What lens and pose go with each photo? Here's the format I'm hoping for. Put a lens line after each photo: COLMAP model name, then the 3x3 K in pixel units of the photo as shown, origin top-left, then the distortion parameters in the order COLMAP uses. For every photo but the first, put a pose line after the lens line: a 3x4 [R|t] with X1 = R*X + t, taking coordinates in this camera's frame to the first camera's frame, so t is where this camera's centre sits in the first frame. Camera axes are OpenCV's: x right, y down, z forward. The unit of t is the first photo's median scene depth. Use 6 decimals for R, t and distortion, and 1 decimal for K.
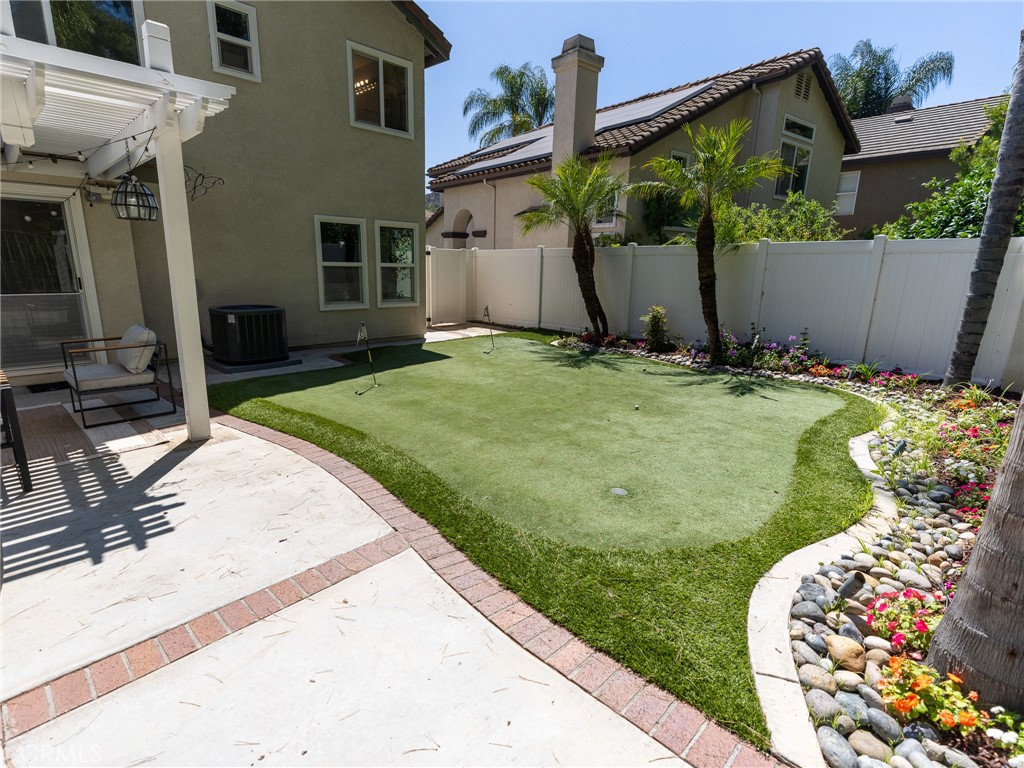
lens RADIAL K [[526.8, 0, 512.0], [0, 526.8, 384.0], [0, 0, 1]] dist [0.001729, 0.000006]
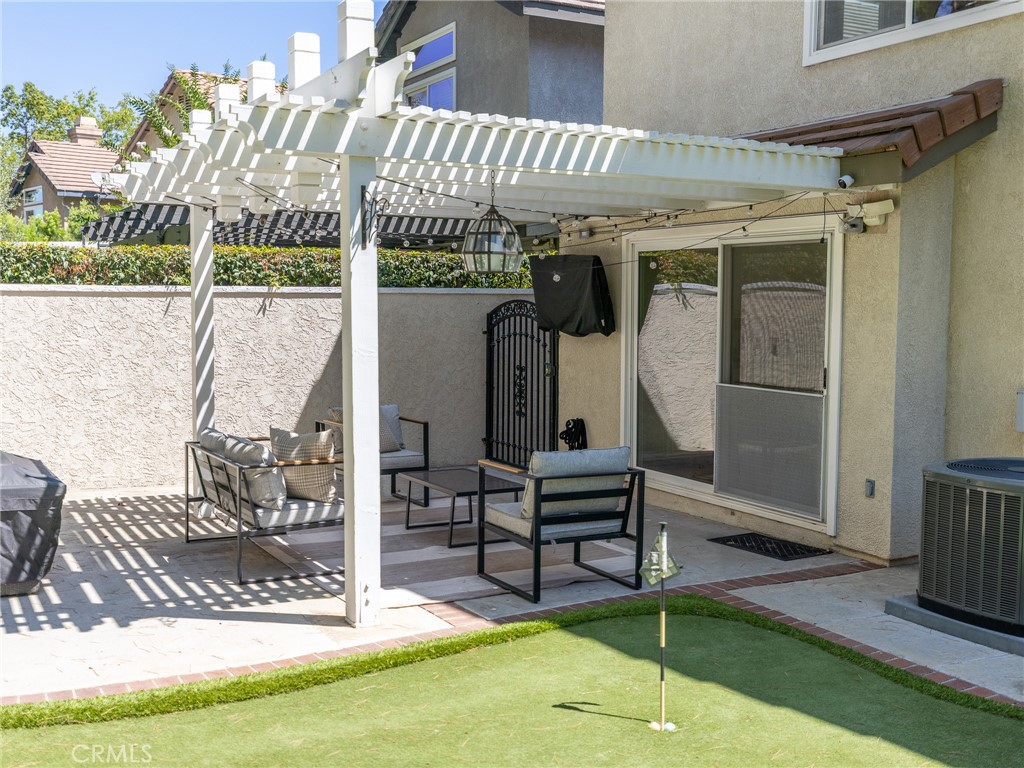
lens RADIAL K [[1100.3, 0, 512.0], [0, 1100.3, 384.0], [0, 0, 1]] dist [-0.003668, 0.003953]
pose [[-0.289527, 0.050318, -0.955846, 0.657266], [-0.232858, 0.964913, 0.121329, -0.422266], [0.928413, 0.257705, -0.267651, 1.705020]]
